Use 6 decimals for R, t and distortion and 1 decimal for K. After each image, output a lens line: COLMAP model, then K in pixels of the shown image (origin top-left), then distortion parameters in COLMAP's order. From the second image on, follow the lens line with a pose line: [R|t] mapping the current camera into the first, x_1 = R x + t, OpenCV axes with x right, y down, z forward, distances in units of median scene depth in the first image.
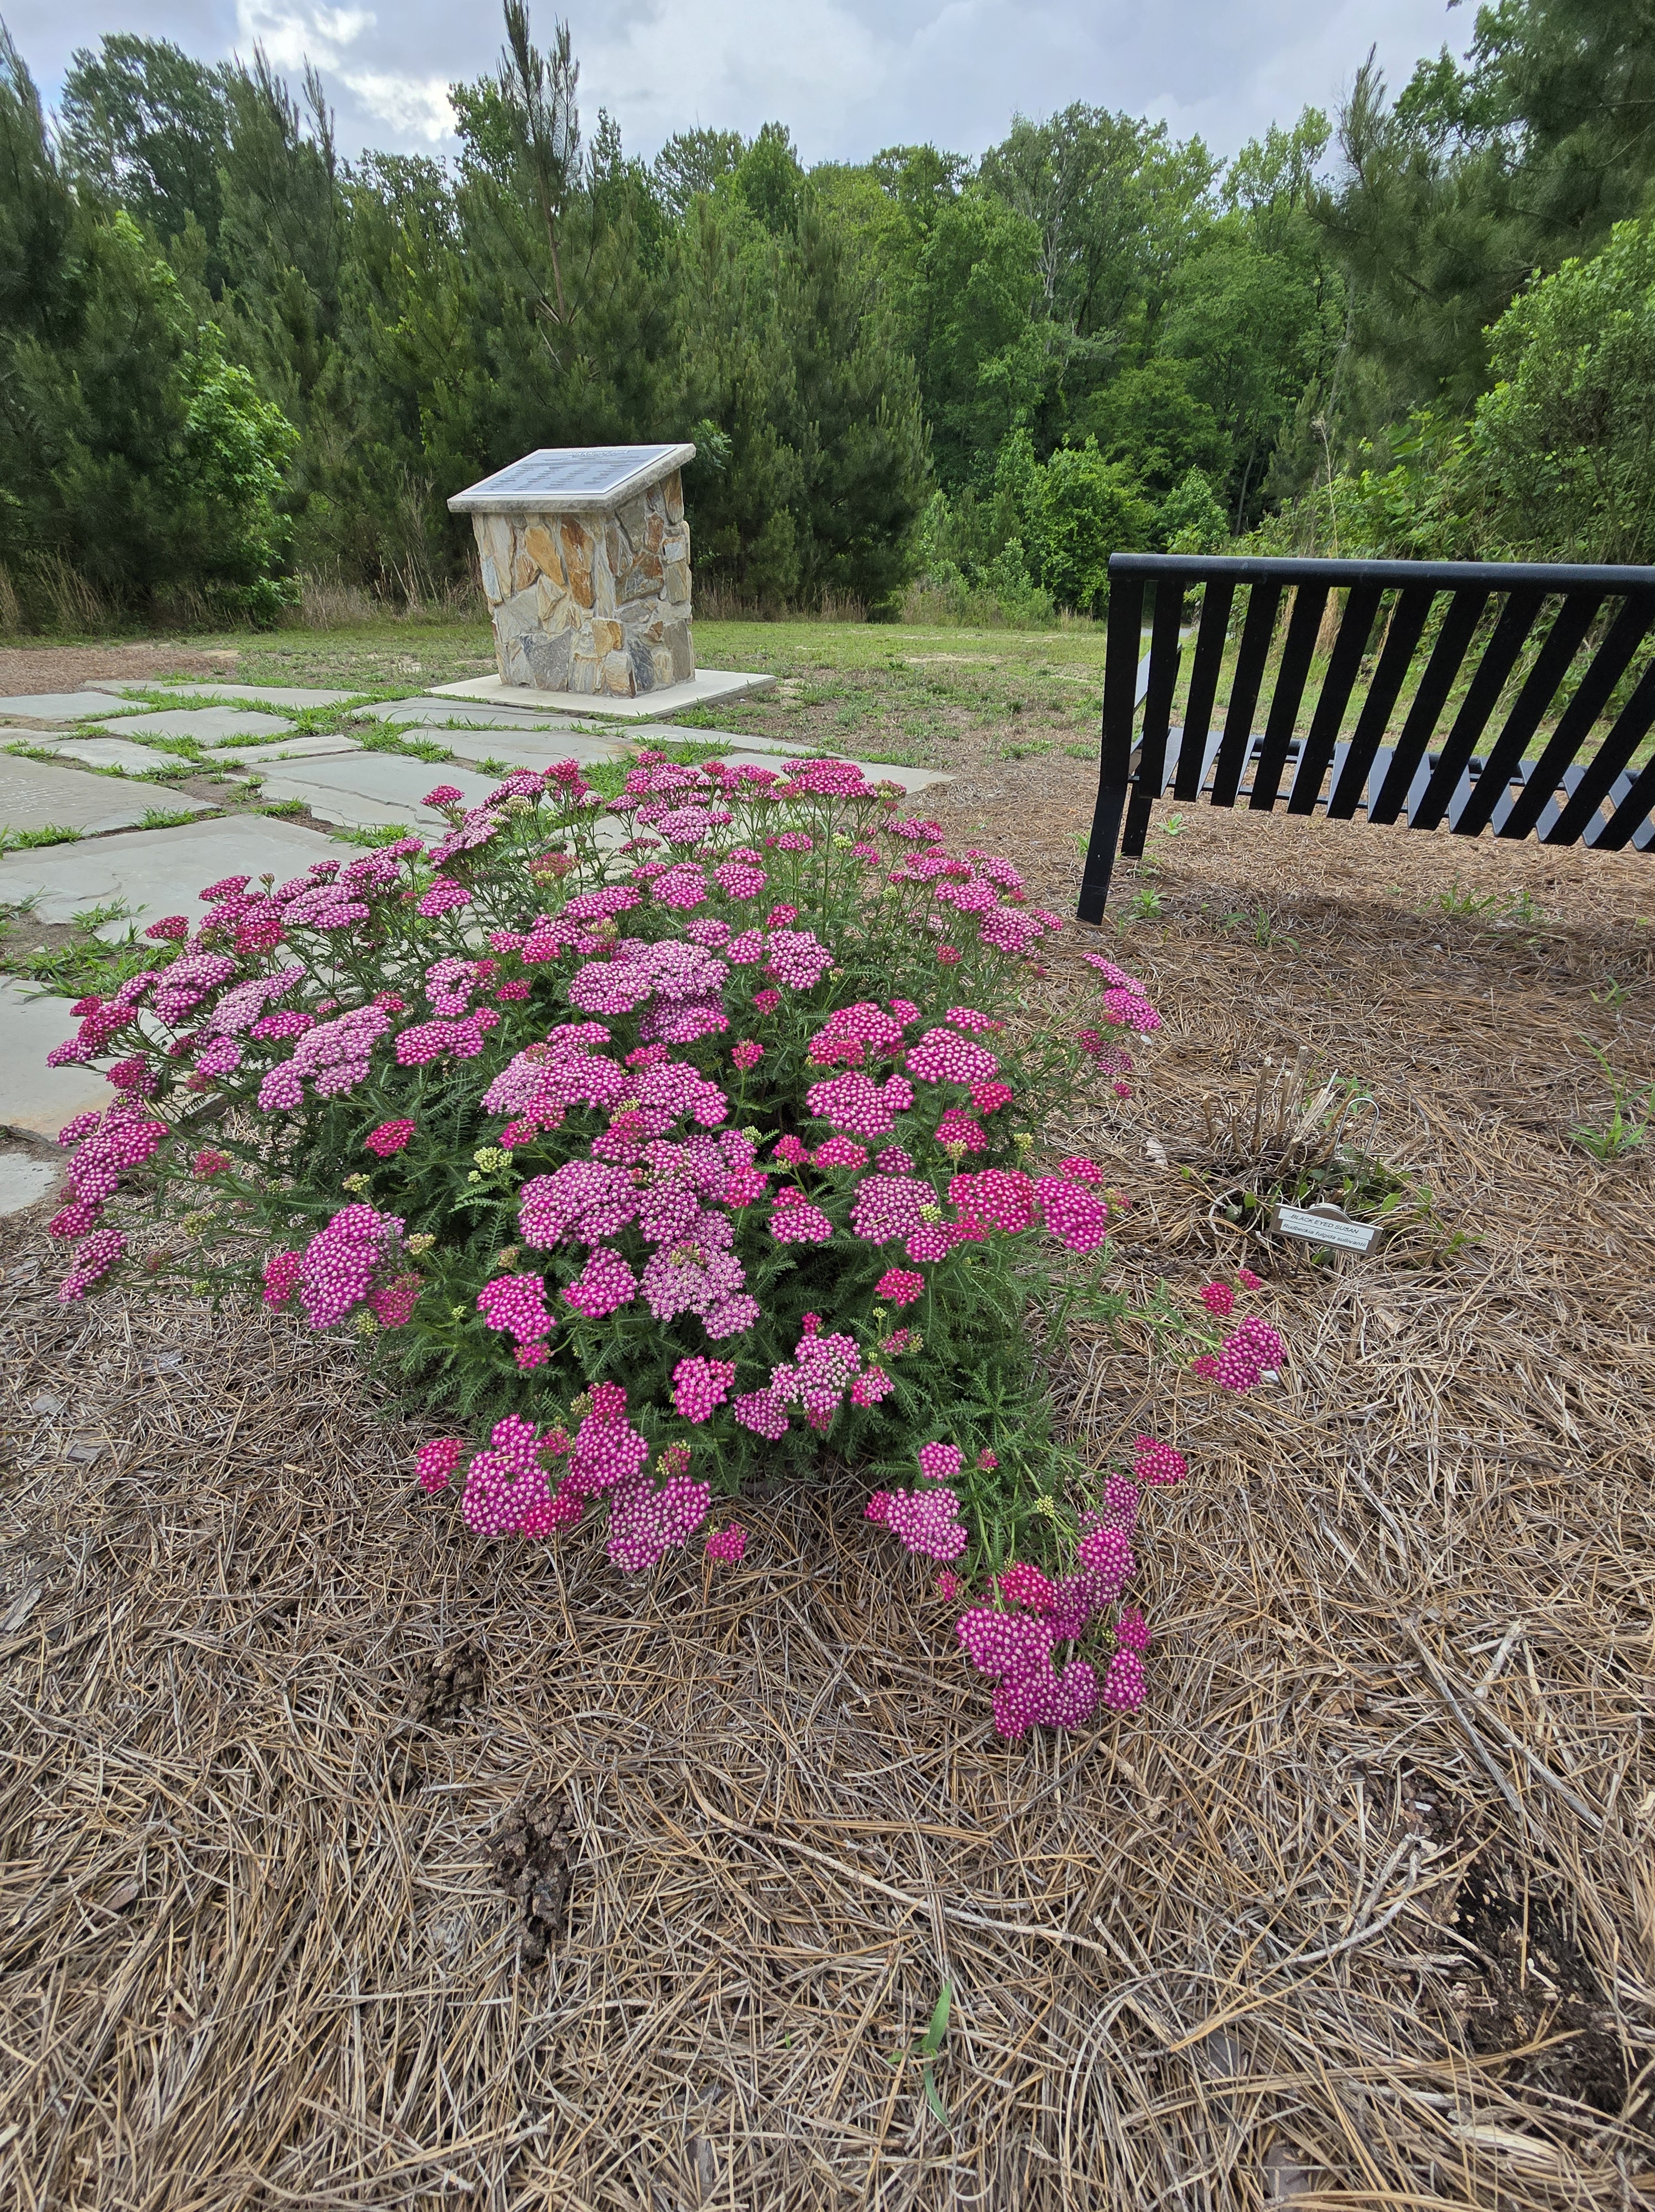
lens RADIAL K [[891.9, 0, 822.9], [0, 891.9, 1110.4], [0, 0, 1]] dist [-0.004033, 0.000600]
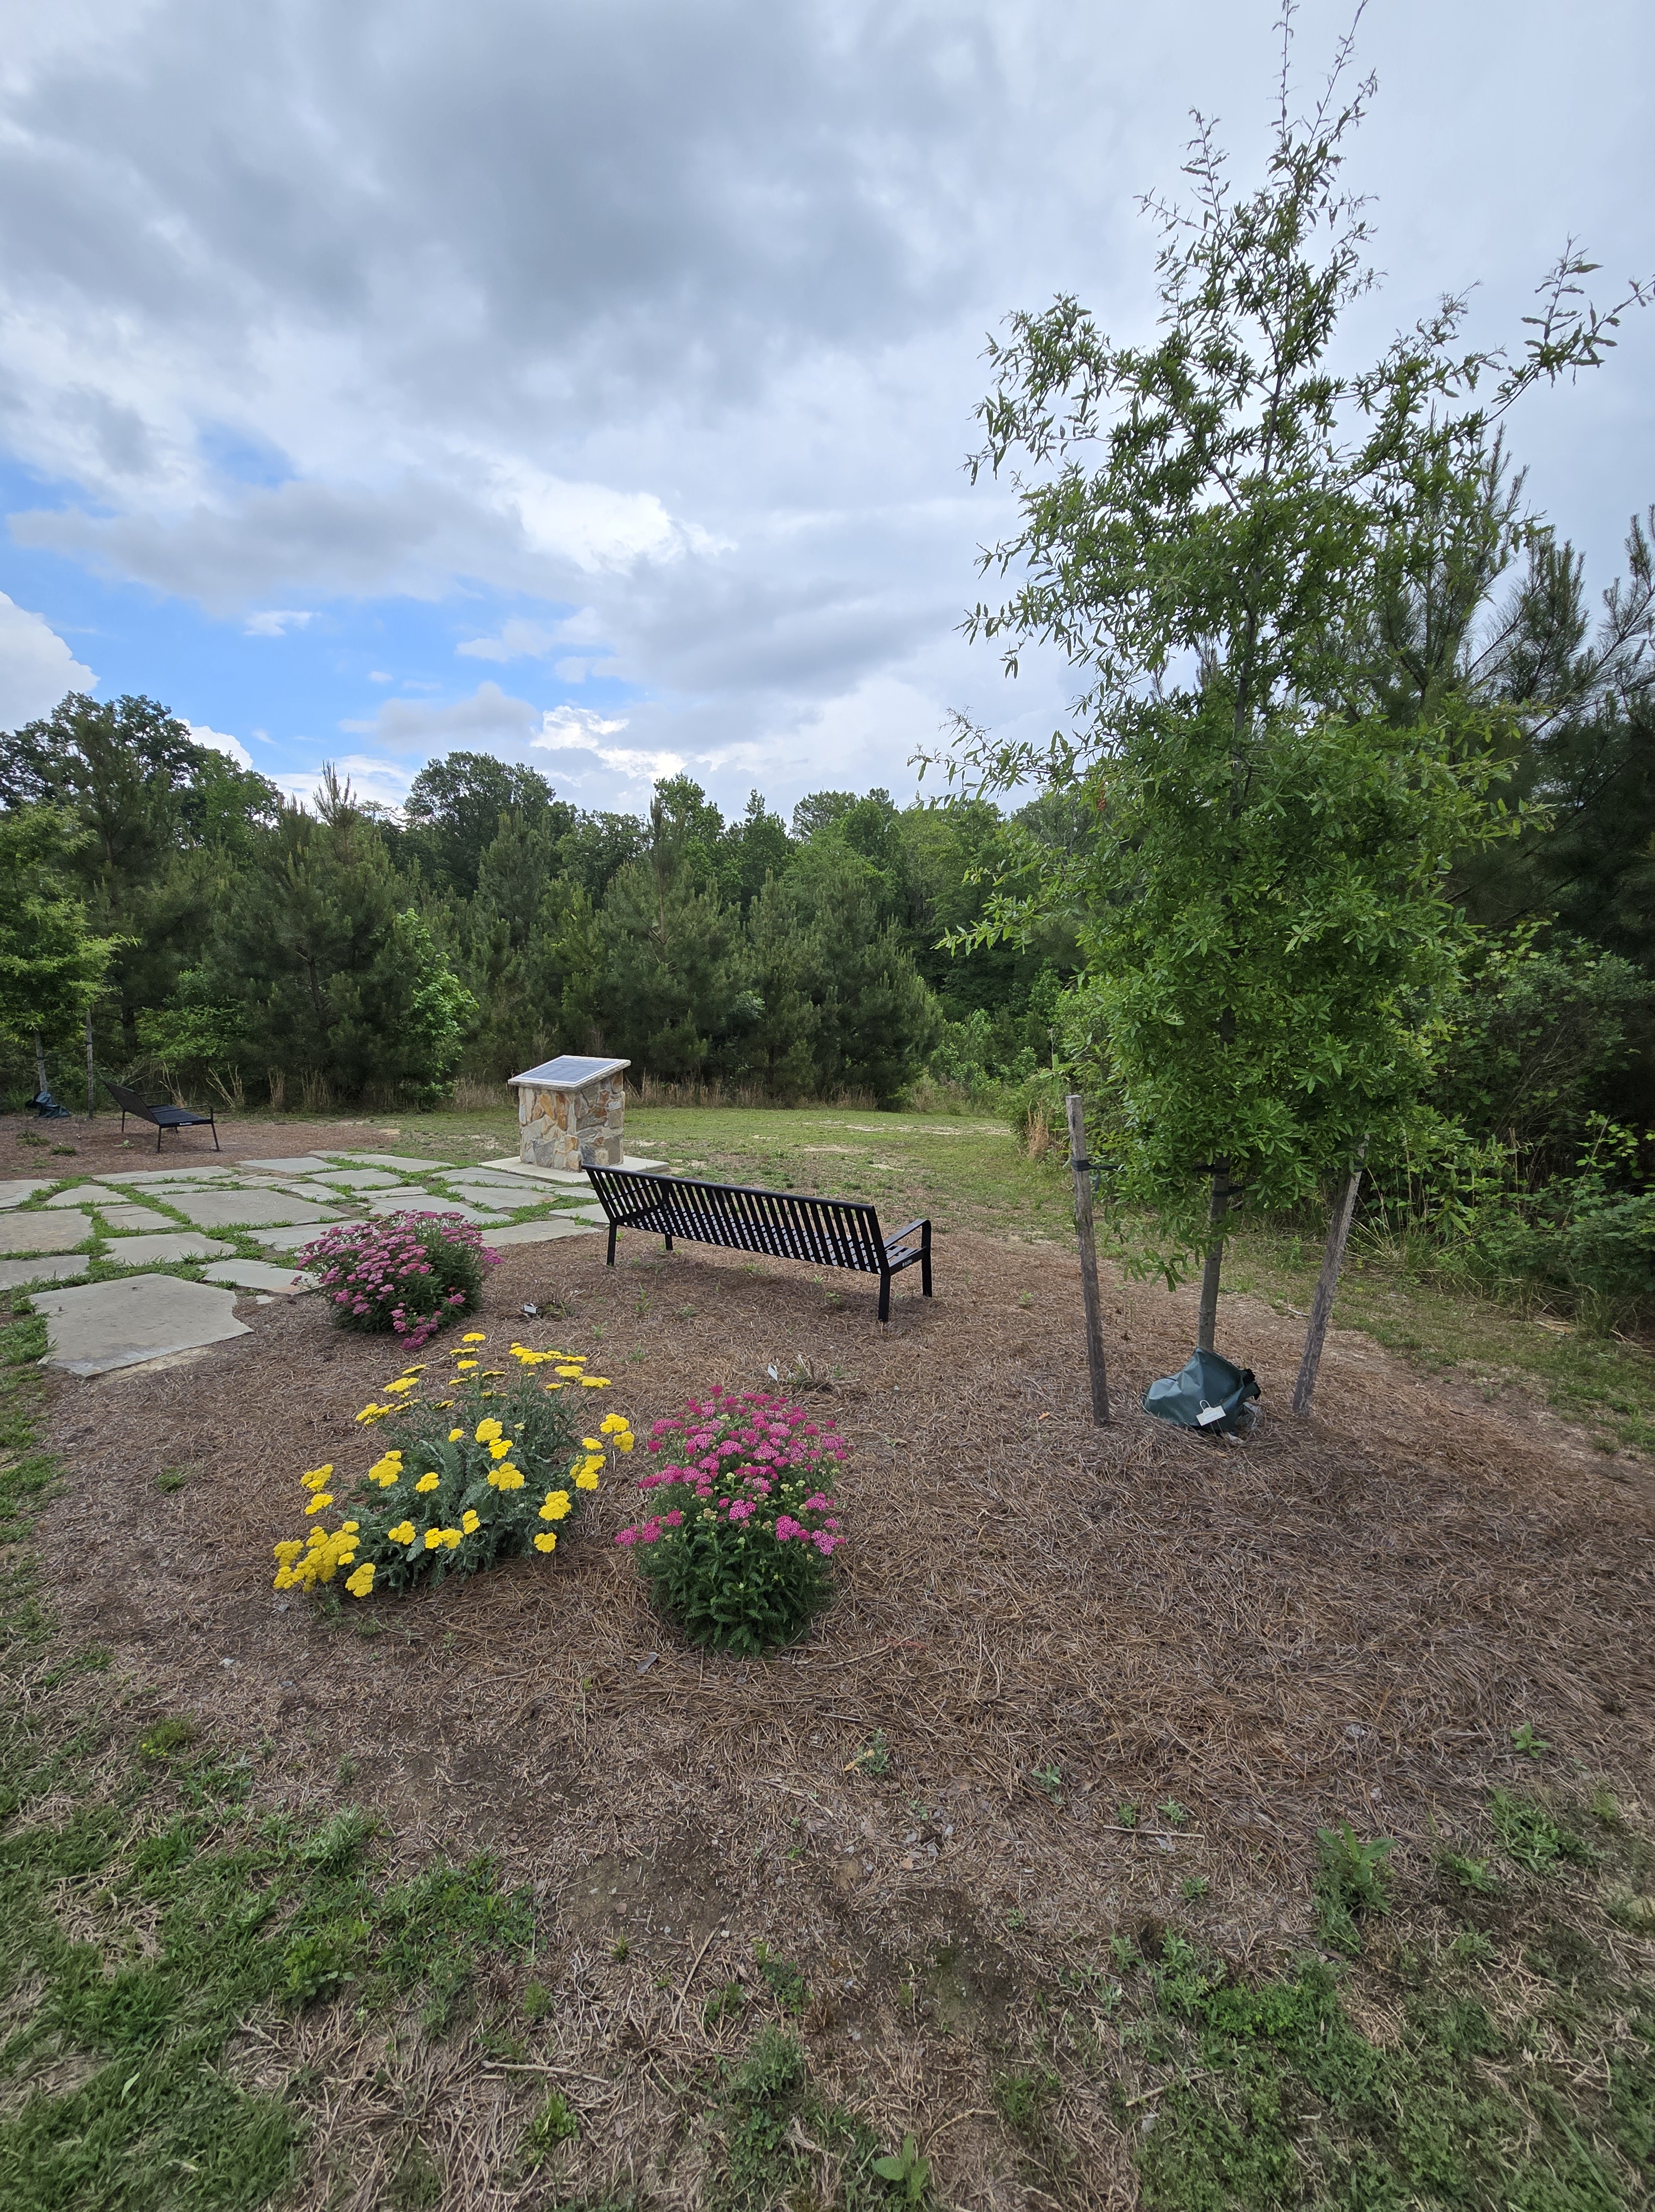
lens RADIAL K [[891.9, 0, 835.7], [0, 891.9, 1114.3], [0, 0, 1]] dist [-0.004033, 0.000600]
pose [[0.994757, 0.031530, -0.097282, 0.269214], [-0.072413, 0.888888, -0.452366, 0.128800], [0.072210, 0.457039, 0.886511, -0.368062]]
